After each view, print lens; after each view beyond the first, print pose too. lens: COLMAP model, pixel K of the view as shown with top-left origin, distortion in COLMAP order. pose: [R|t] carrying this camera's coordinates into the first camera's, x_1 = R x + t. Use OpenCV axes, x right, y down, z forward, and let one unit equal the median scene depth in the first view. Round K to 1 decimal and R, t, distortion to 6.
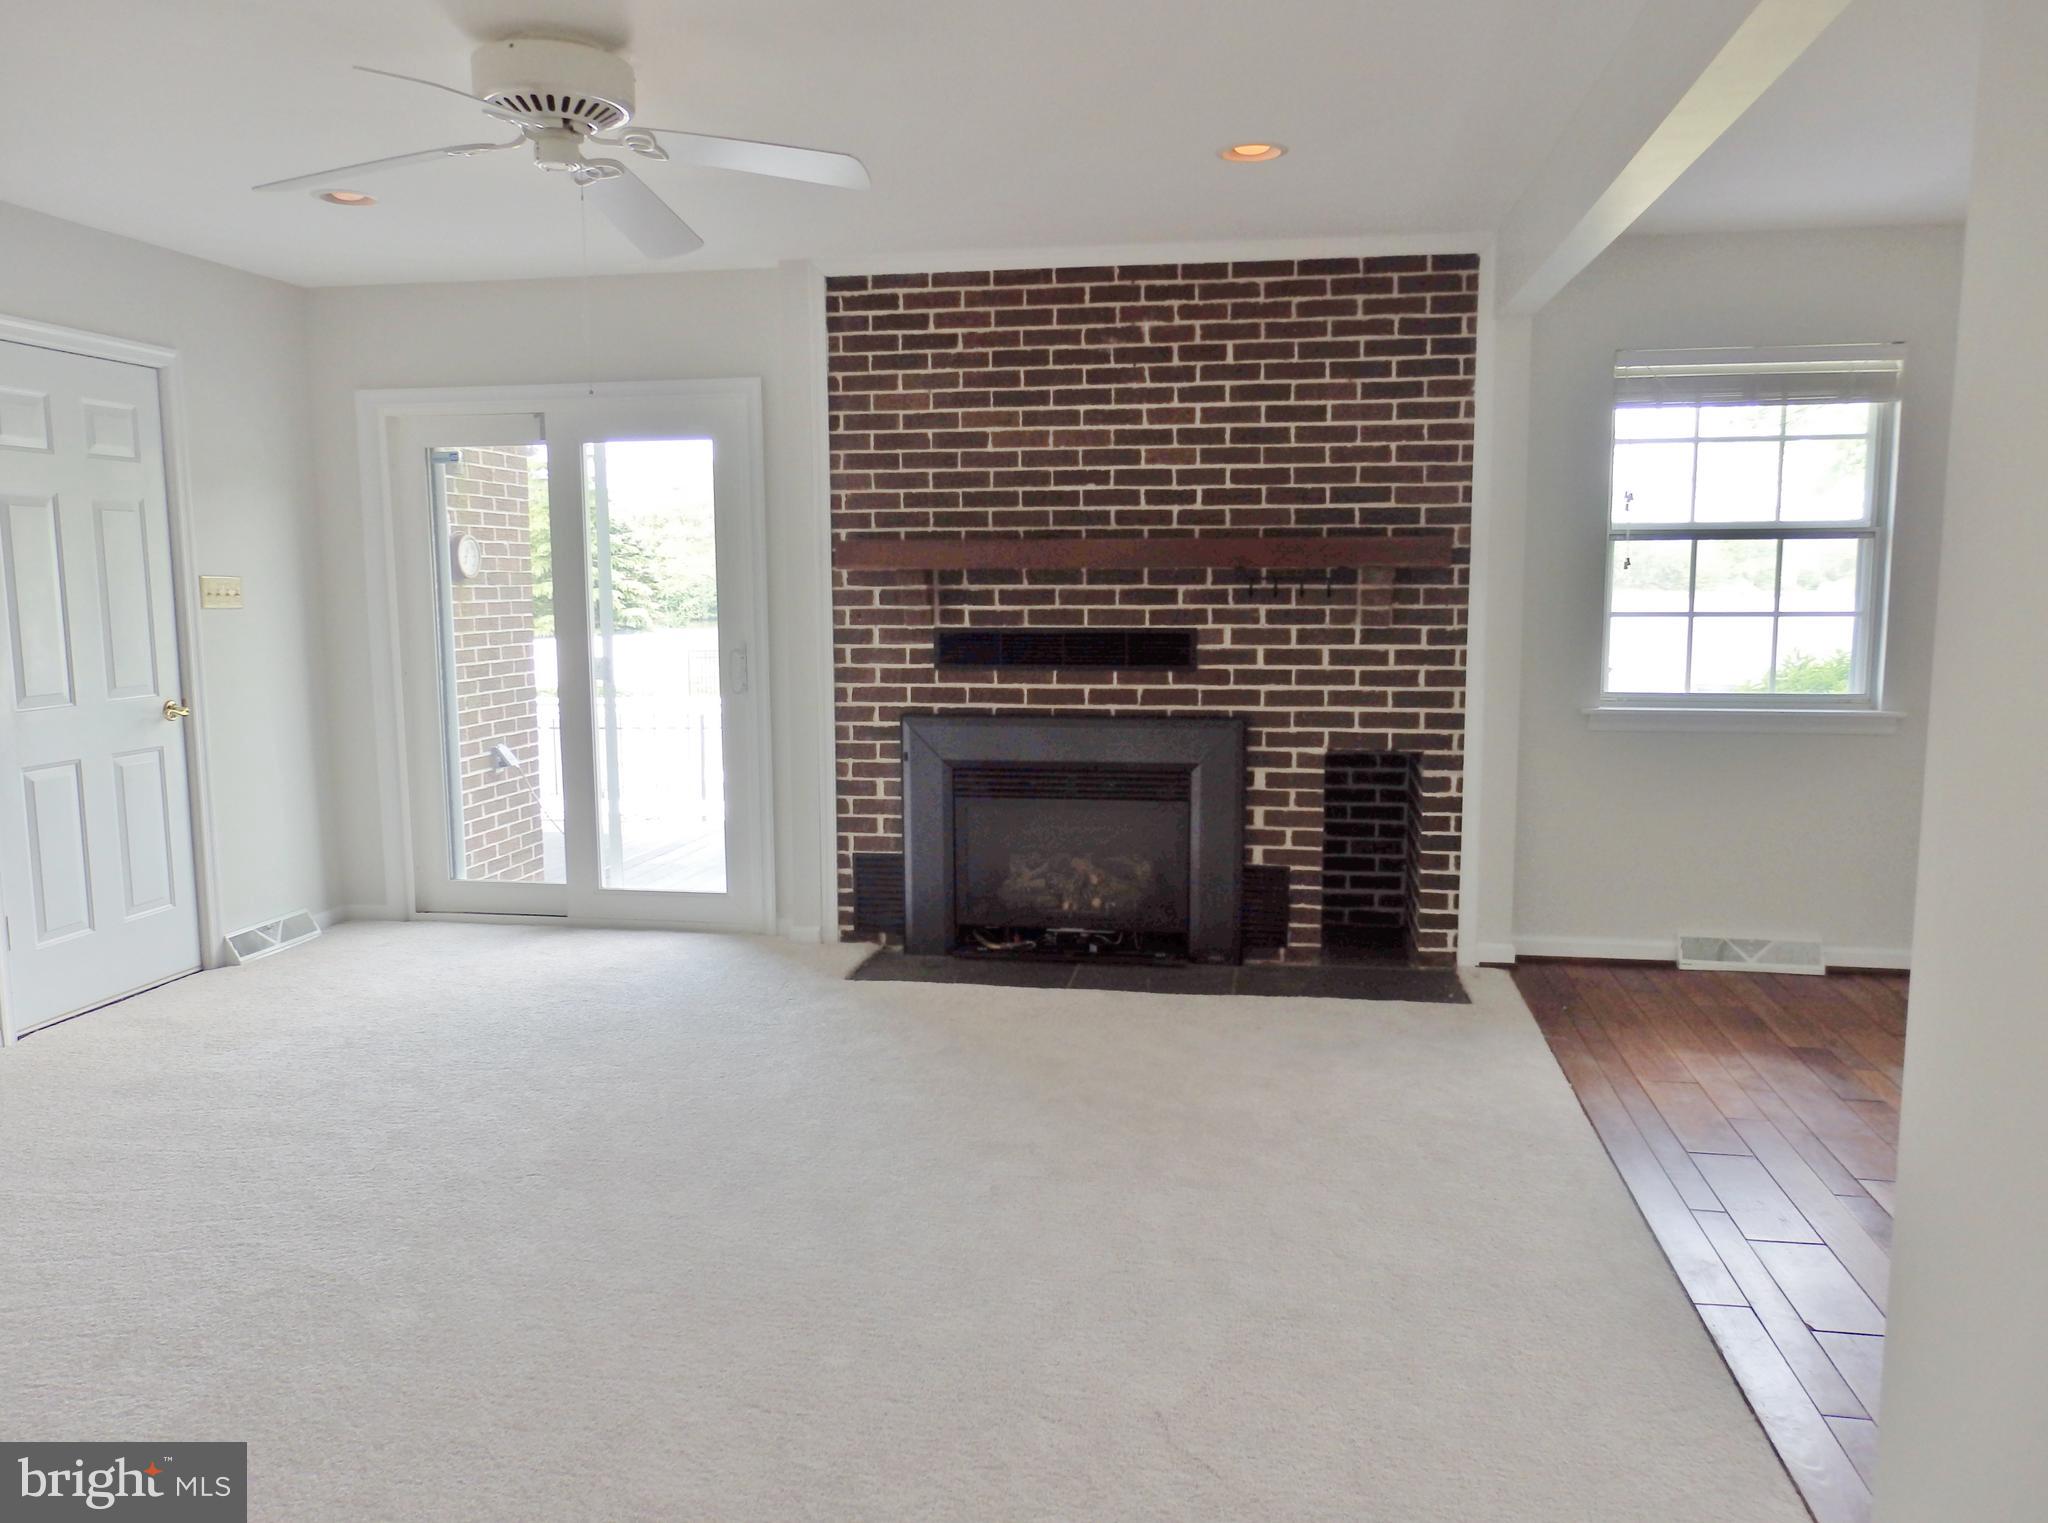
lens RADIAL K [[1531.5, 0, 1040.0], [0, 1531.5, 772.2], [0, 0, 1]] dist [-0.012979, 0.029415]
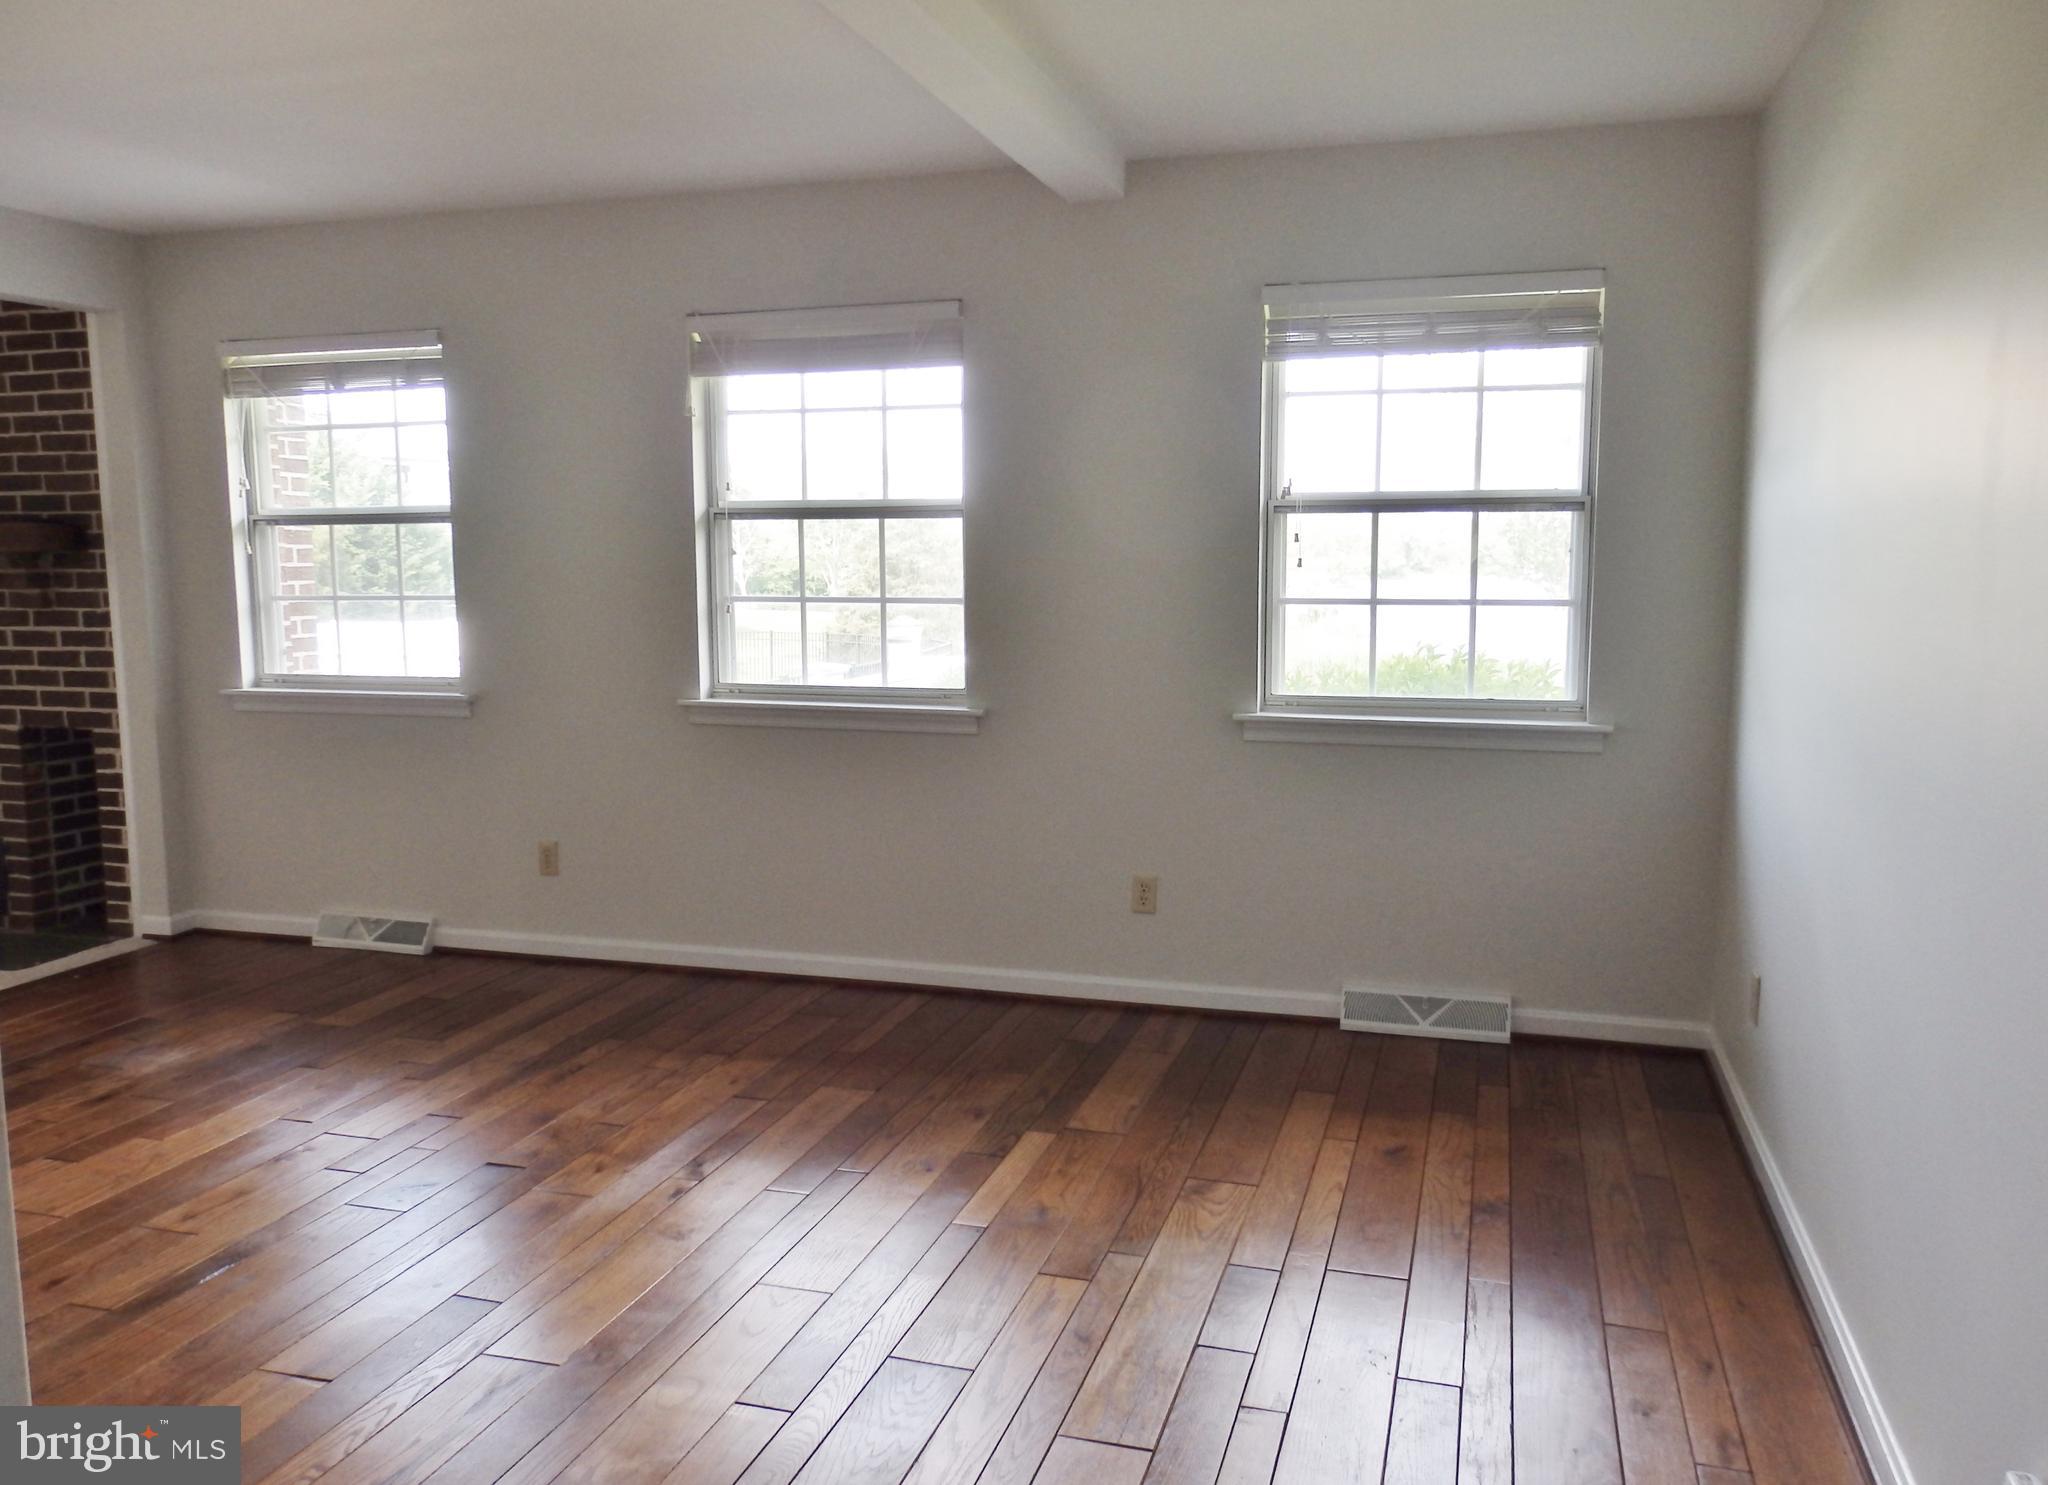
lens RADIAL K [[1590.6, 0, 1012.6], [0, 1590.6, 746.5], [0, 0, 1]] dist [0.008543, 0.025150]
pose [[0.988274, 0.014641, -0.151985, 1.028523], [-0.015353, 0.999876, -0.003510, -0.007738], [0.151915, 0.005802, 0.988377, 0.021188]]
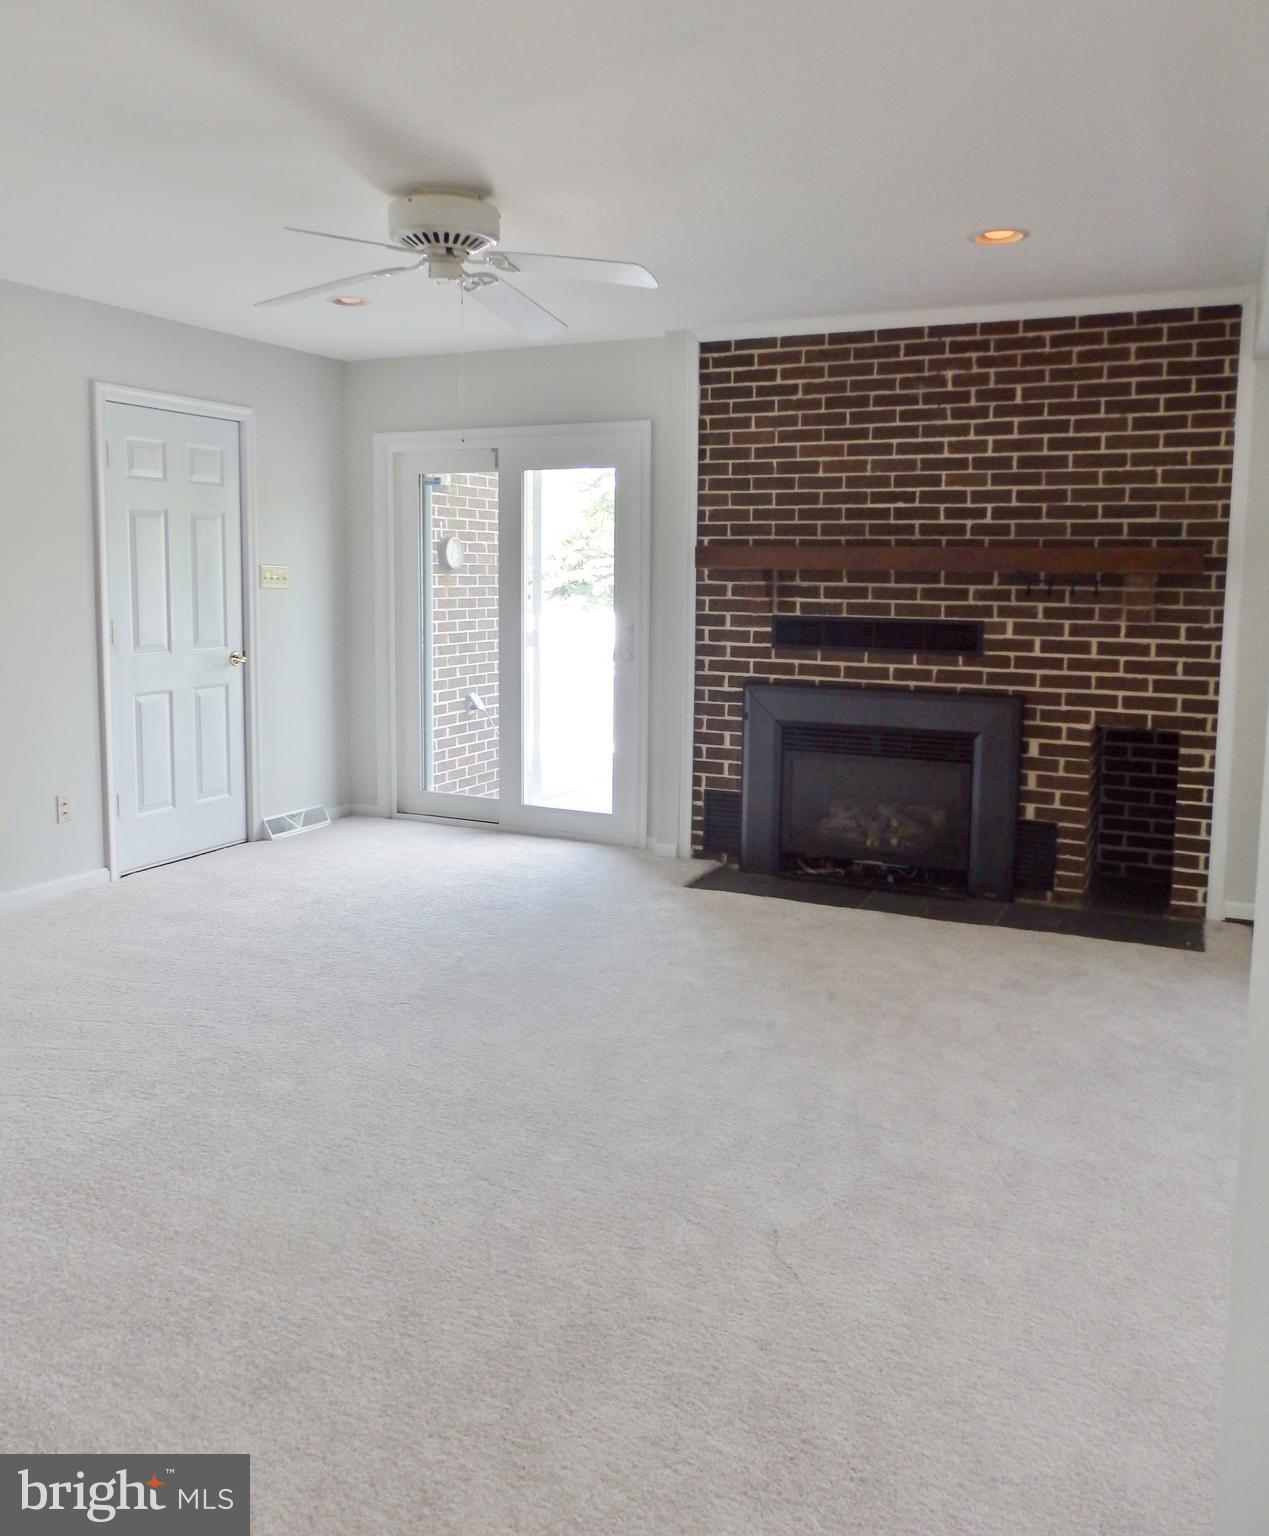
lens RADIAL K [[1258.7, 0, 637.9], [0, 1258.7, 697.1], [0, 0, 1]] dist [-0.000661, 0.023138]
pose [[0.961627, 0.042994, -0.270972, 0.112336], [-0.049881, 0.998582, -0.018577, -0.001550], [0.269789, 0.031380, 0.962408, -0.031195]]
